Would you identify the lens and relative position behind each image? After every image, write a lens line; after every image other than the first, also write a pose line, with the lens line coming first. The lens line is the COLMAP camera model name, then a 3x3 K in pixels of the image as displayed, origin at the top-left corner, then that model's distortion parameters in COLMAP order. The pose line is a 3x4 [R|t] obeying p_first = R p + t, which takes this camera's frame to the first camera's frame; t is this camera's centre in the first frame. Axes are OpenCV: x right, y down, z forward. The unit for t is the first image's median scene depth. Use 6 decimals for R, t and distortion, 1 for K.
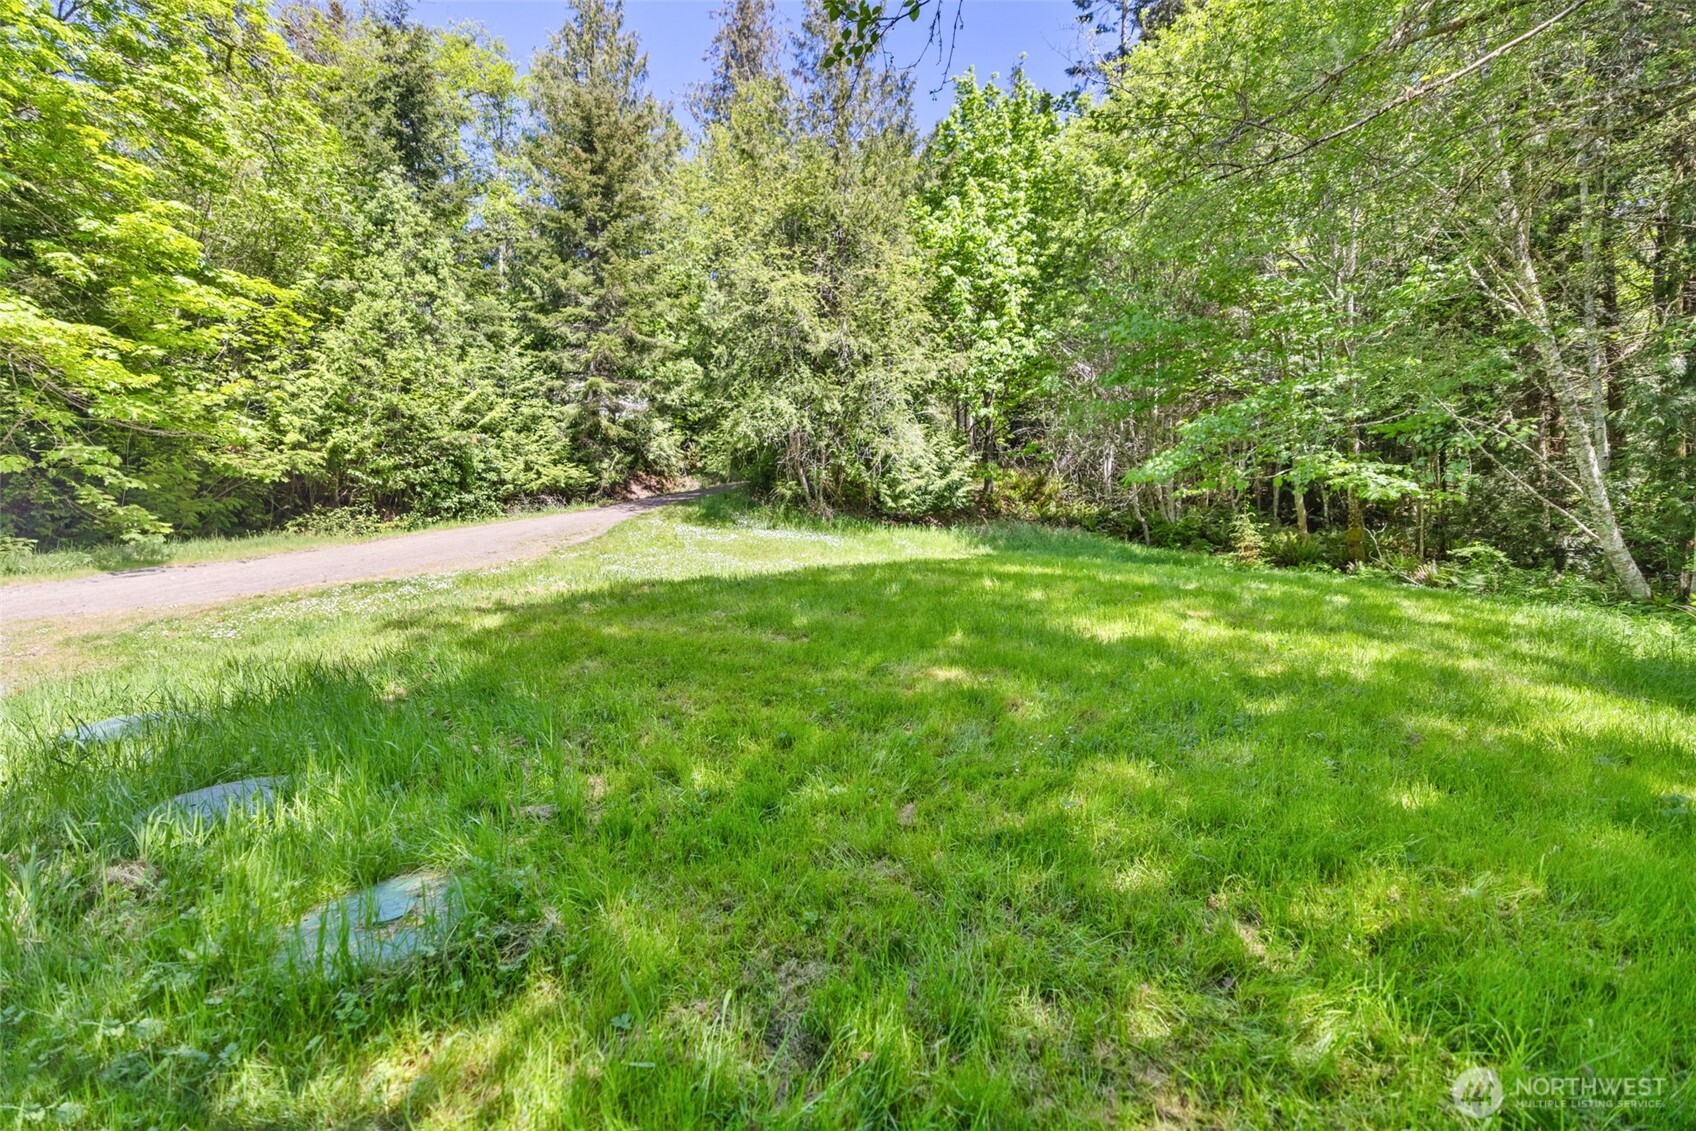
lens RADIAL K [[730.8, 0, 839.5], [0, 730.8, 561.1], [0, 0, 1]] dist [0.015432, -0.000151]
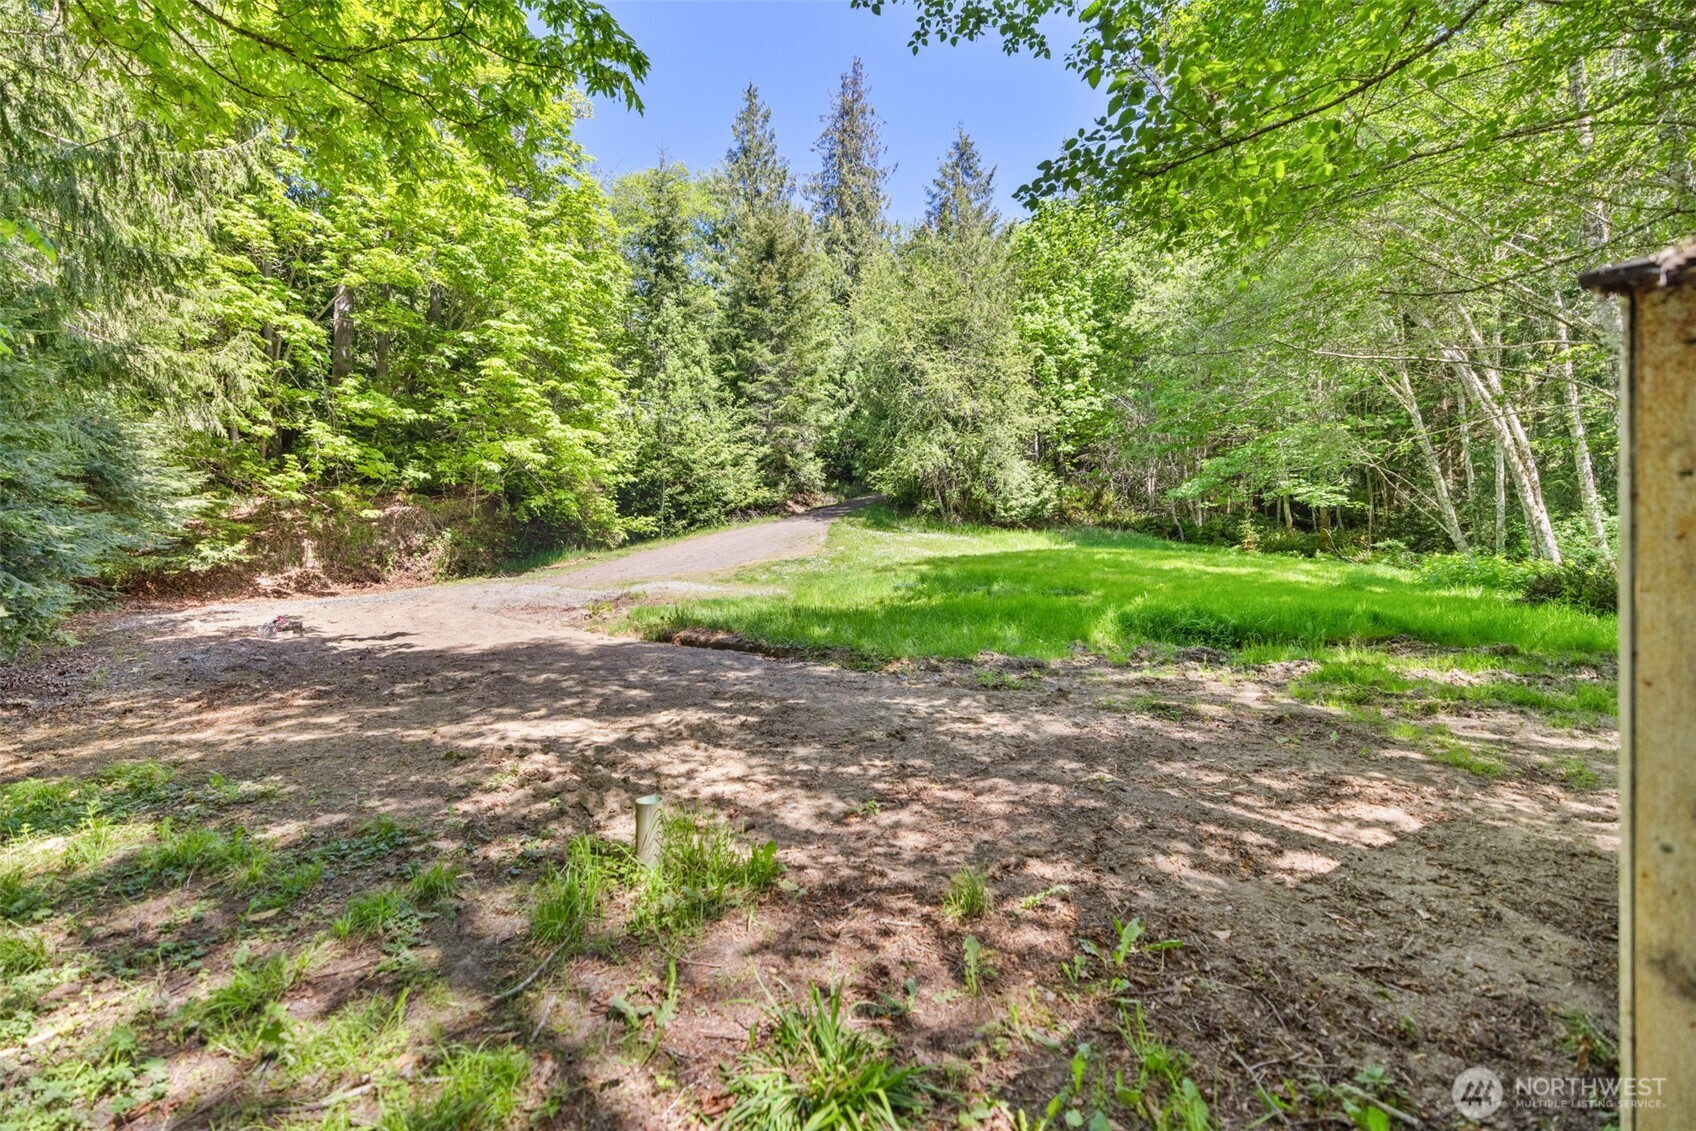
lens RADIAL K [[730.8, 0, 856.1], [0, 730.8, 562.4], [0, 0, 1]] dist [0.015432, -0.000151]
pose [[0.999560, -0.006523, -0.028947, -0.171840], [0.006280, 0.999944, -0.008471, 0.025905], [0.029001, 0.008285, 0.999545, -0.440294]]
